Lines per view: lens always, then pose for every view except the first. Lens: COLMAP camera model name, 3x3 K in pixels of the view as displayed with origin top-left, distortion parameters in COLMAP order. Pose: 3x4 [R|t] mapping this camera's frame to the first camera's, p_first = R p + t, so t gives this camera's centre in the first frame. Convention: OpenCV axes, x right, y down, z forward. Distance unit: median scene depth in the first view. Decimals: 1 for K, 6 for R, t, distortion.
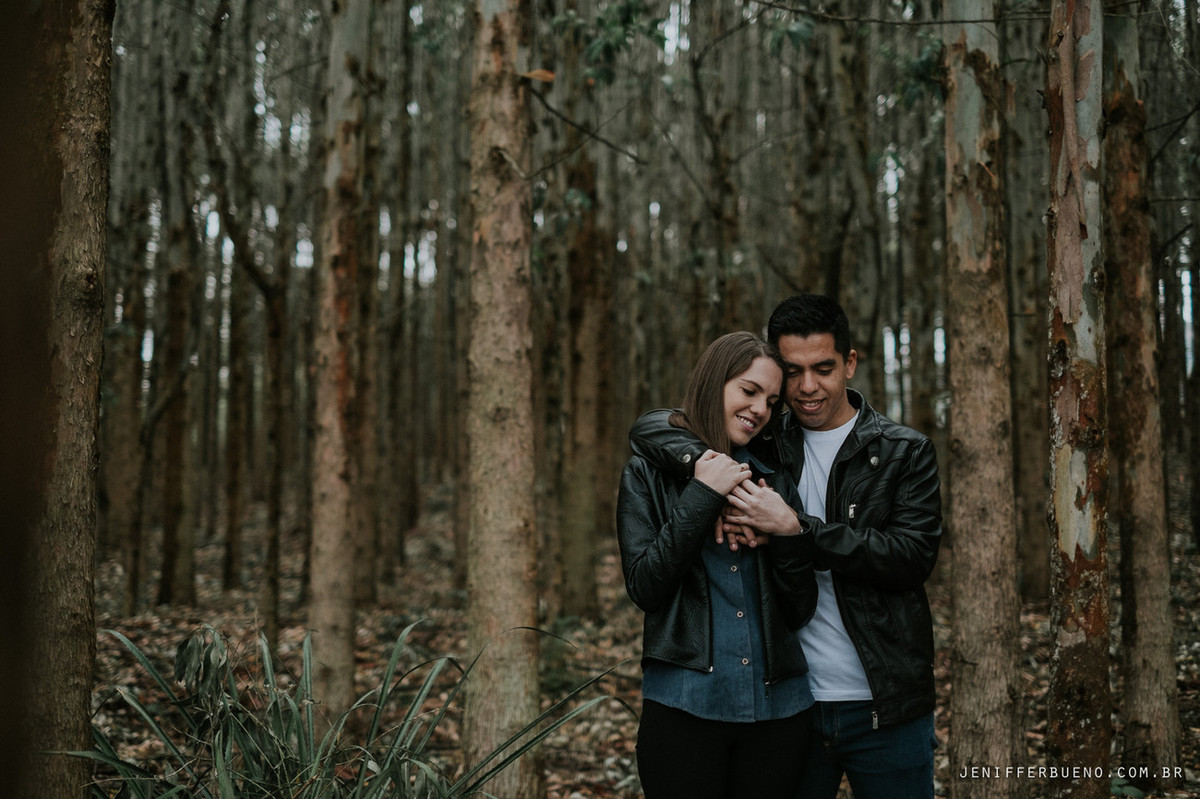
lens RADIAL K [[1602.7, 0, 645.0], [0, 1602.7, 340.8], [0, 0, 1]] dist [-0.017044, 0.036280]
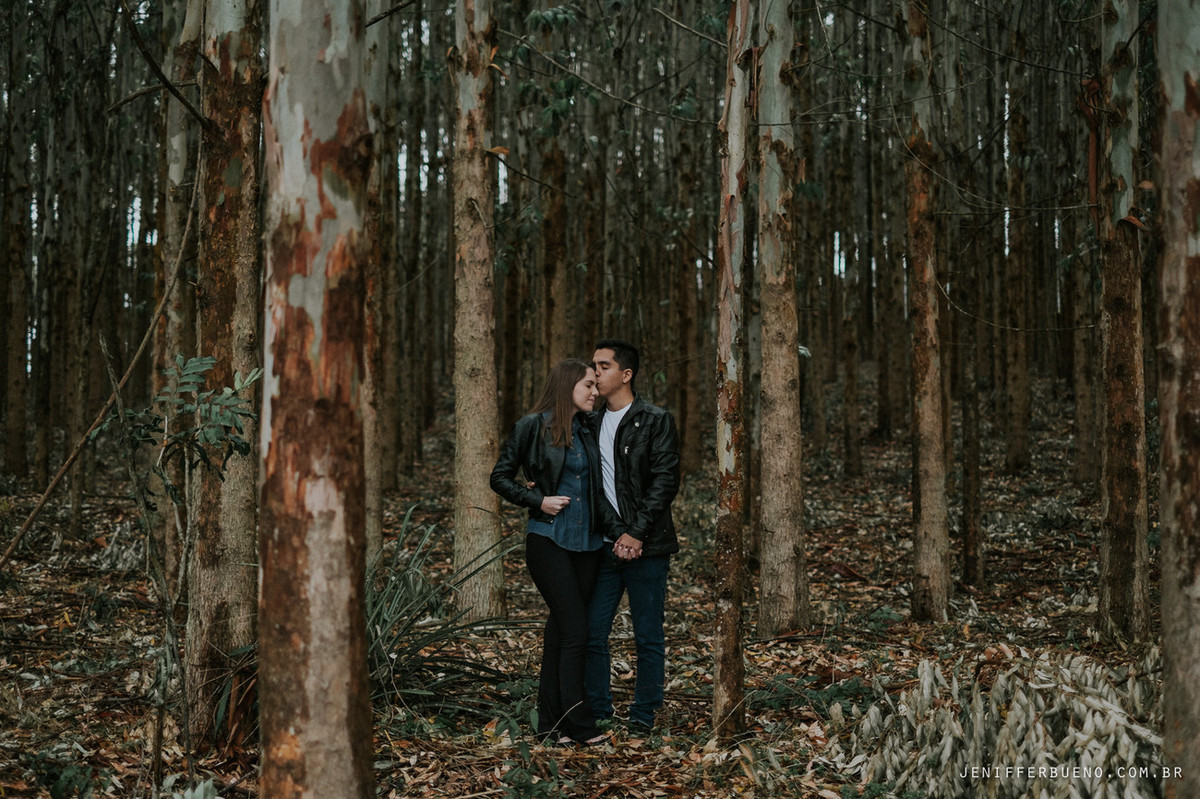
lens RADIAL K [[1602.7, 0, 645.0], [0, 1602.7, 340.8], [0, 0, 1]] dist [-0.017044, 0.036280]
pose [[0.999912, -0.000022, -0.013259, 0.094610], [0.000946, 0.997565, 0.069732, -0.092062], [0.013225, -0.069739, 0.997478, -0.537540]]
